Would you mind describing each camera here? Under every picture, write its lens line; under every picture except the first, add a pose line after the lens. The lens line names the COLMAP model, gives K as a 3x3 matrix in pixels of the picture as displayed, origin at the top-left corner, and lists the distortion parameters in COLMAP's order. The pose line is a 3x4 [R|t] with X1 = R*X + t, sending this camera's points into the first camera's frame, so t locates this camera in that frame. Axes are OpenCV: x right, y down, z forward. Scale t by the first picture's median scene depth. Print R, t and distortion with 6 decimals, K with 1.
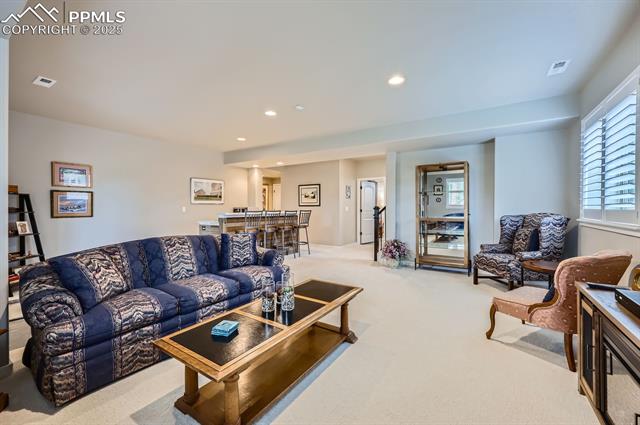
lens RADIAL K [[261.8, 0, 320.2], [0, 261.8, 208.7], [0, 0, 1]] dist [0.002175, 0.000457]
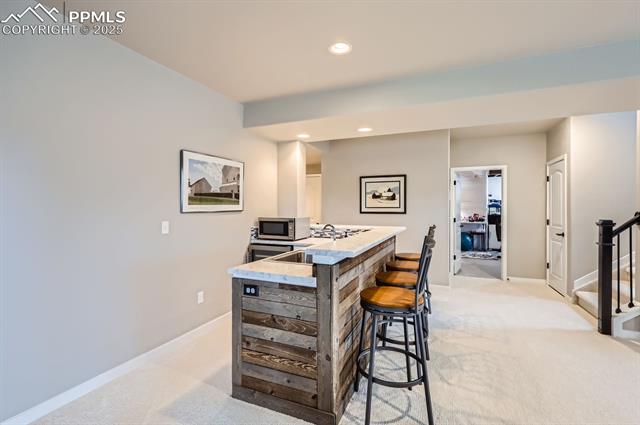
lens RADIAL K [[281.7, 0, 322.3], [0, 281.7, 209.5], [0, 0, 1]] dist [-0.000273, 0.000031]
pose [[0.984423, 0.001171, 0.175812, -0.333146], [-0.002228, 0.999981, 0.005816, -0.025503], [-0.175802, -0.006117, 0.984406, 0.496134]]
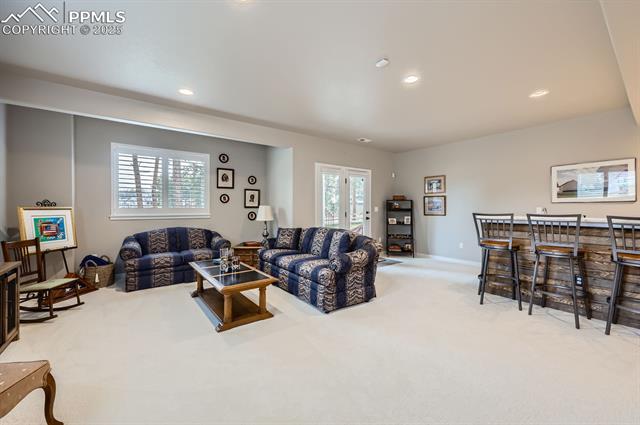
lens RADIAL K [[261.8, 0, 324.4], [0, 261.8, 209.6], [0, 0, 1]] dist [0.002175, 0.000457]
pose [[-0.319451, 0.003439, -0.947596, 0.355548], [-0.004952, 0.999974, 0.005298, -0.001155], [0.947590, 0.006385, -0.319426, 0.605334]]
